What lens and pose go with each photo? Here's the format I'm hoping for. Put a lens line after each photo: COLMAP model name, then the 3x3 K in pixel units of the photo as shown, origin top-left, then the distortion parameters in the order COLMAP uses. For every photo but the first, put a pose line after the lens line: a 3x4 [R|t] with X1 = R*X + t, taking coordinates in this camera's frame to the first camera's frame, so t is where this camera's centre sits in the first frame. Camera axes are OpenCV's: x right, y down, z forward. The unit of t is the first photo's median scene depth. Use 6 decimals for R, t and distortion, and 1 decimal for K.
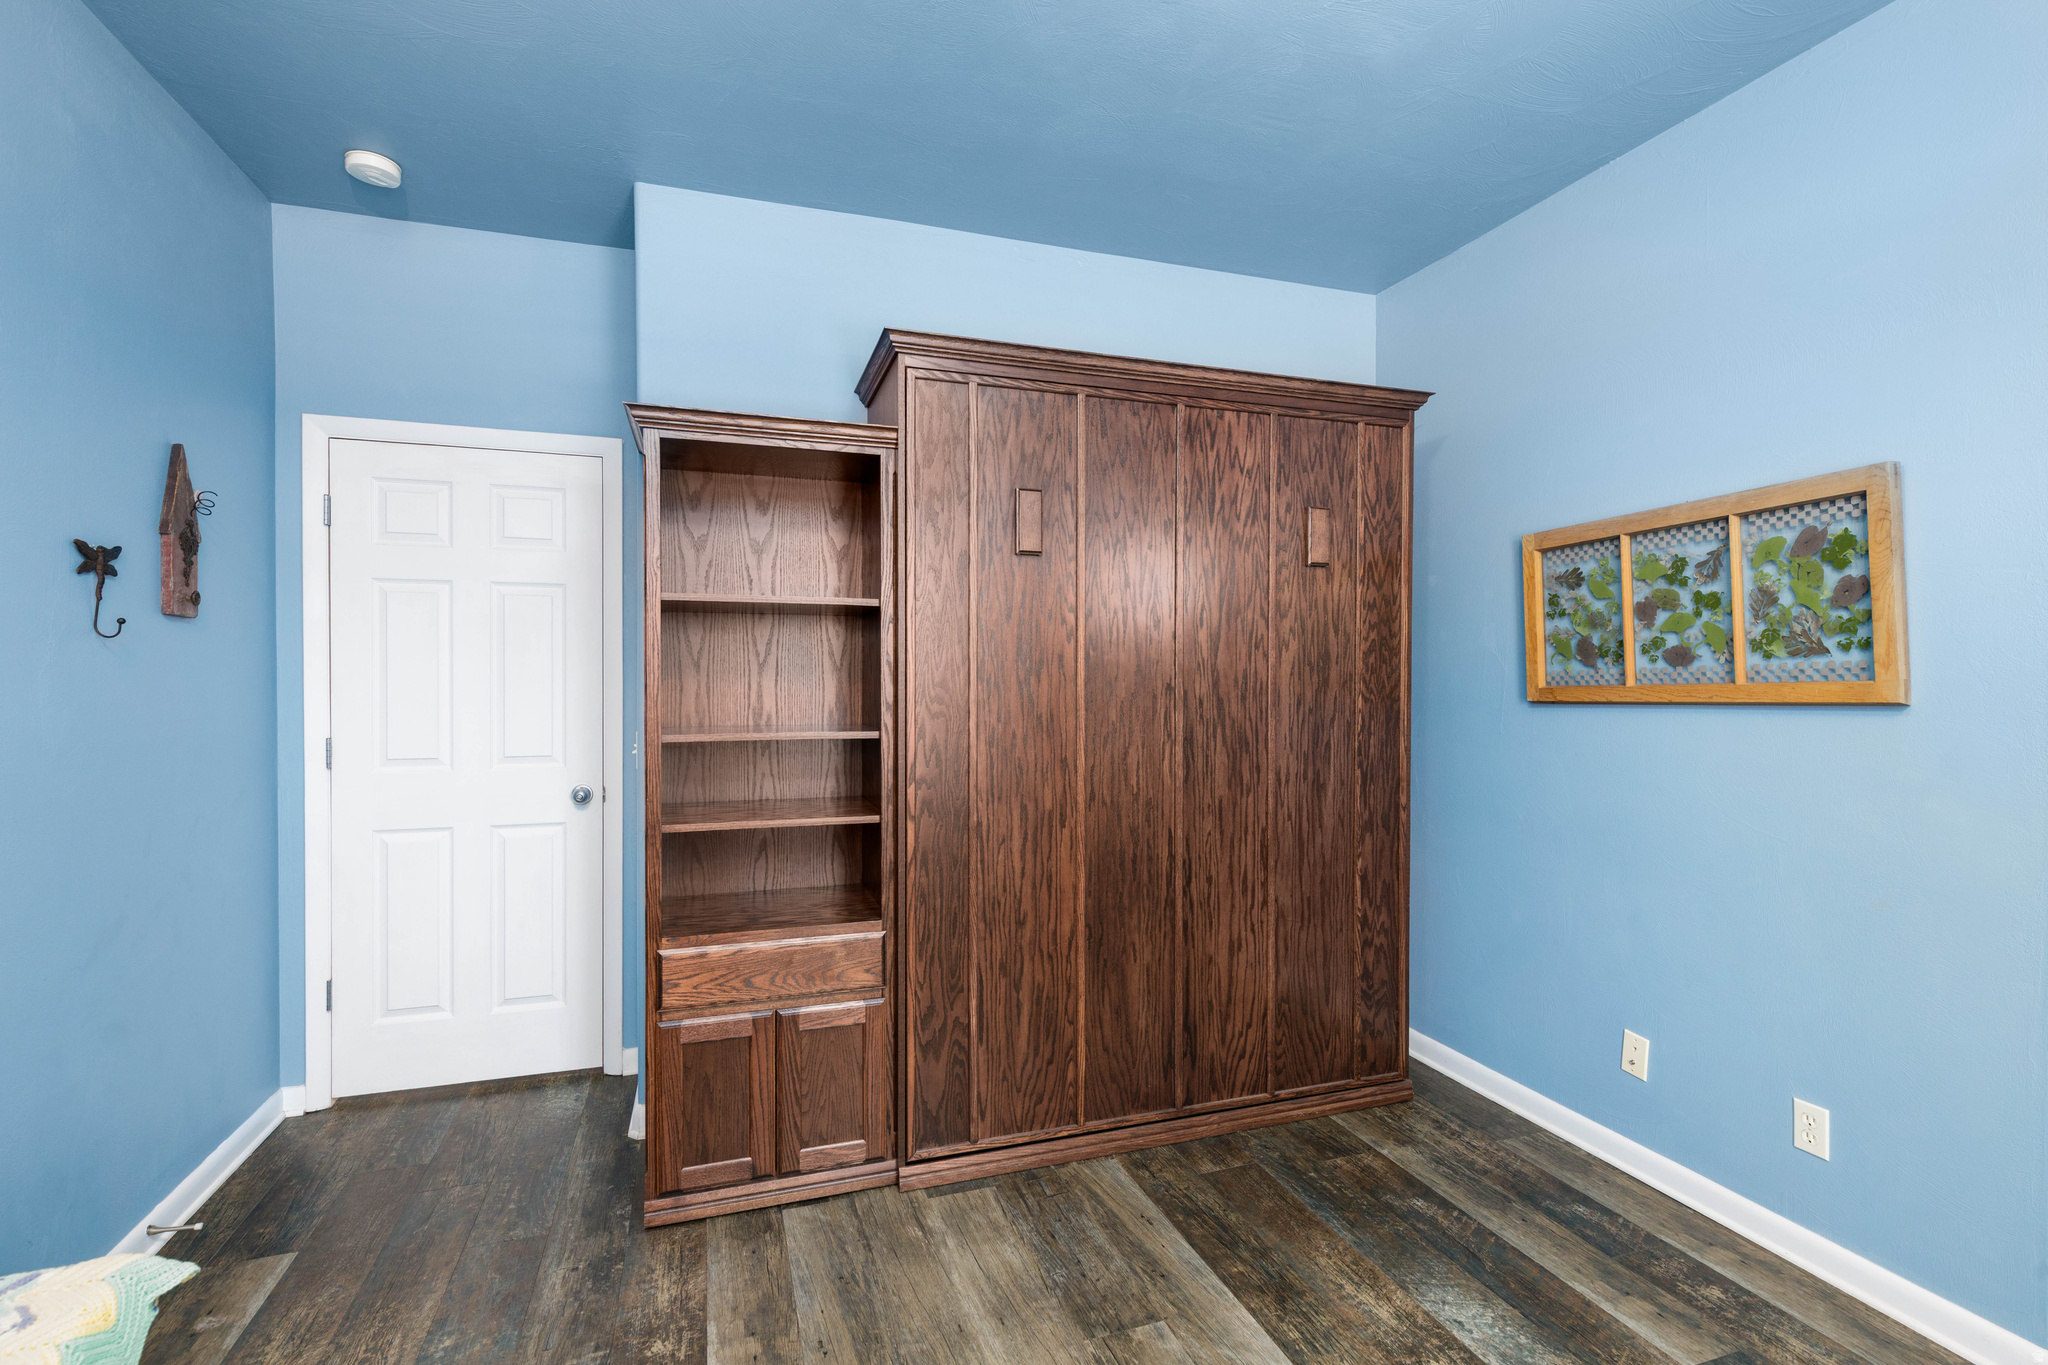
lens RADIAL K [[915.1, 0, 1024.0], [0, 915.1, 682.5], [0, 0, 1]] dist [0.003726, -0.000546]
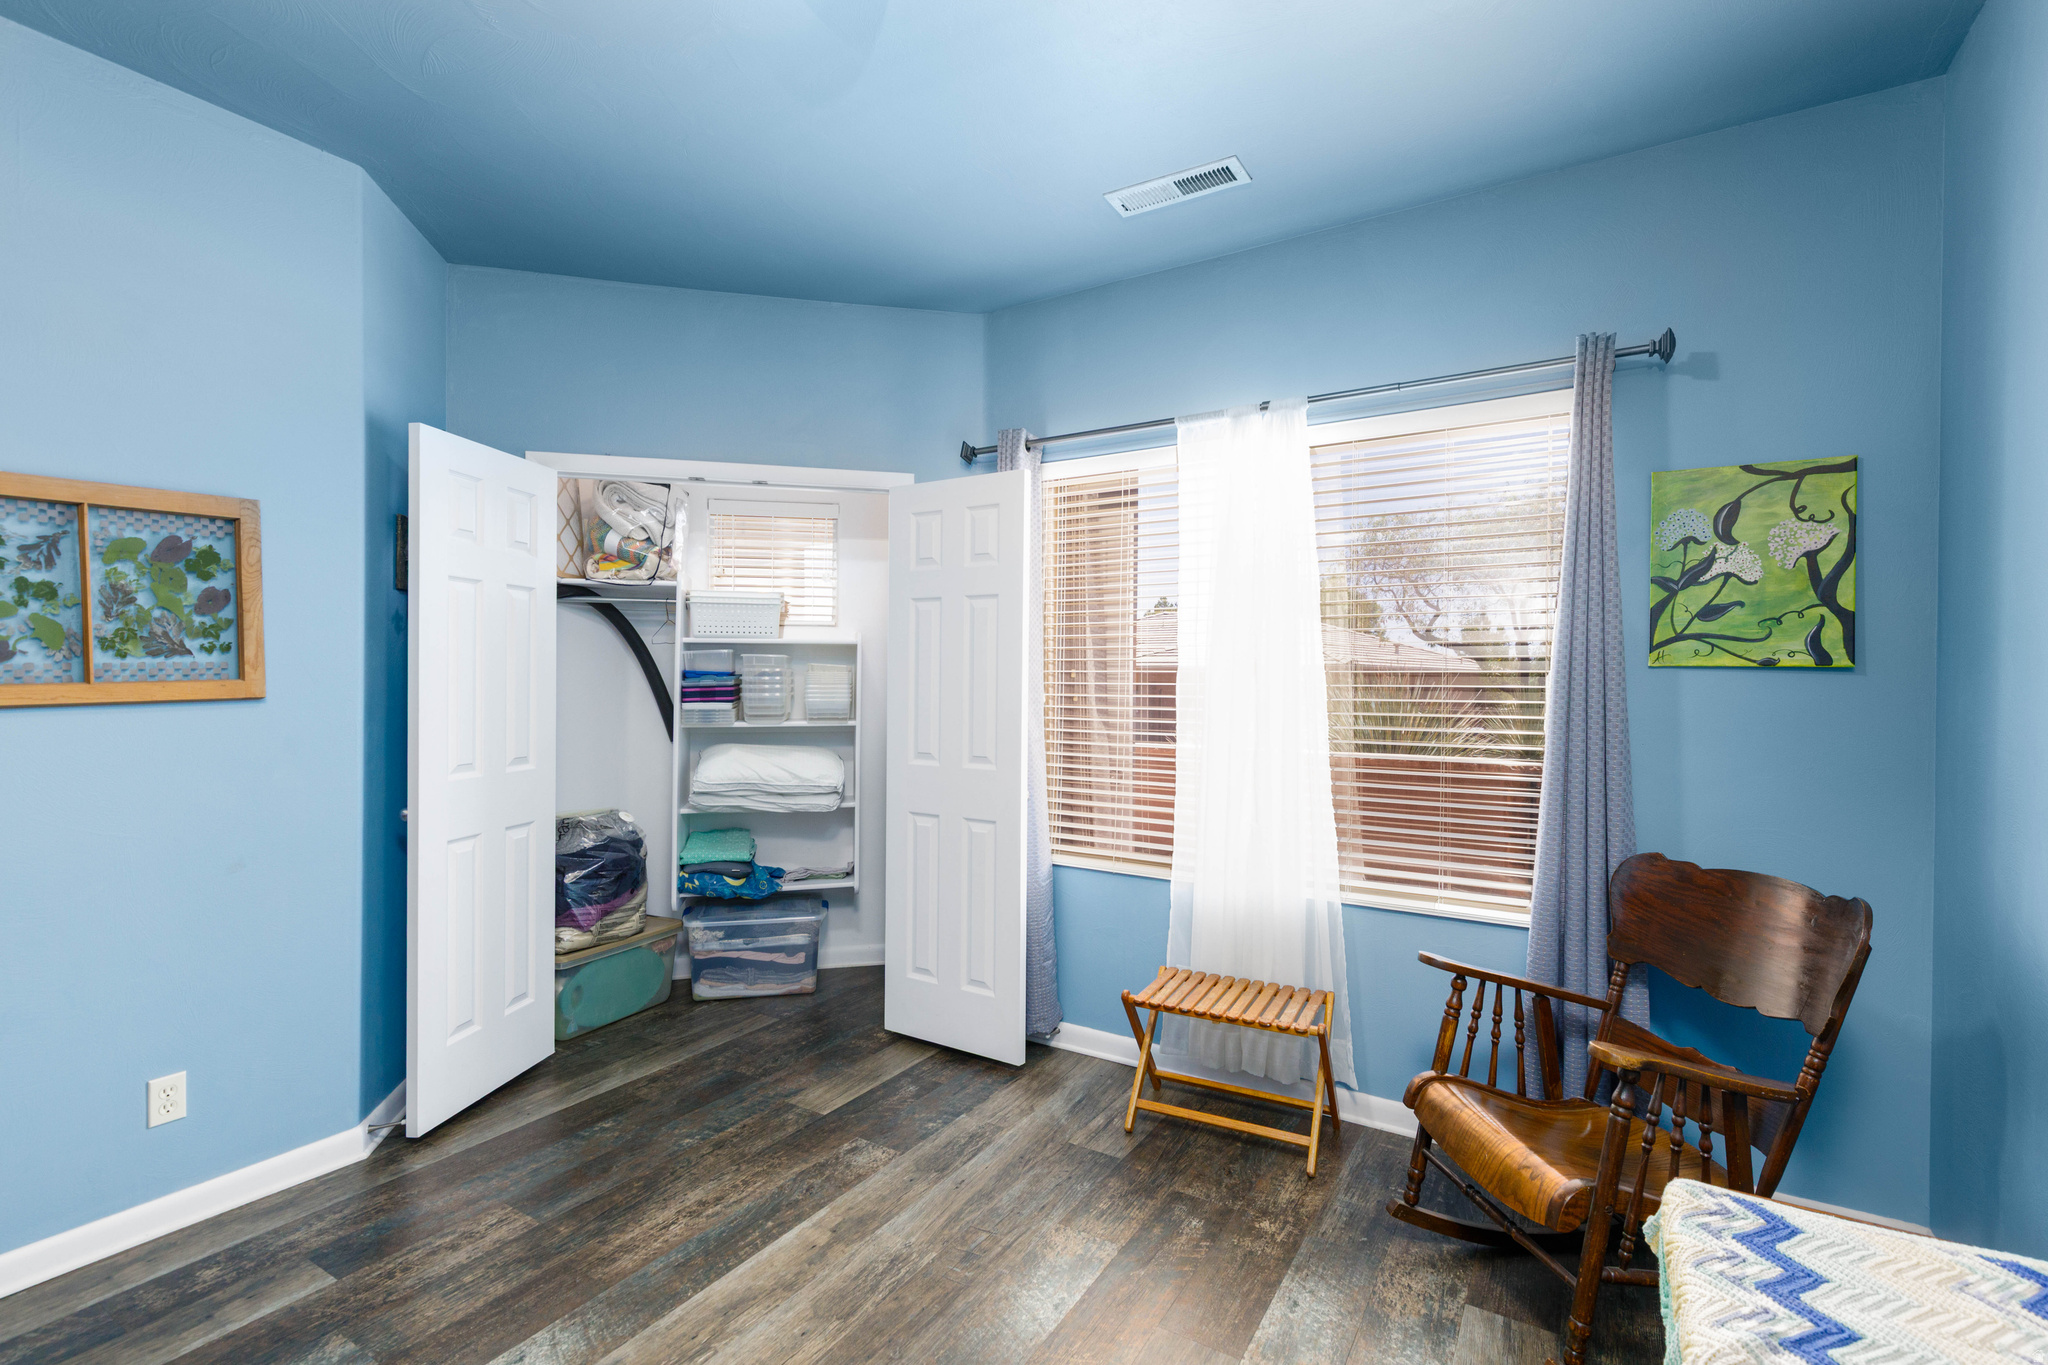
lens RADIAL K [[915.1, 0, 1024.0], [0, 915.1, 682.5], [0, 0, 1]] dist [0.003726, -0.000546]
pose [[-0.629043, -0.003212, 0.777364, -0.598883], [0.007329, 0.999923, 0.010062, -0.001471], [-0.777336, 0.012027, -0.628971, 0.895186]]
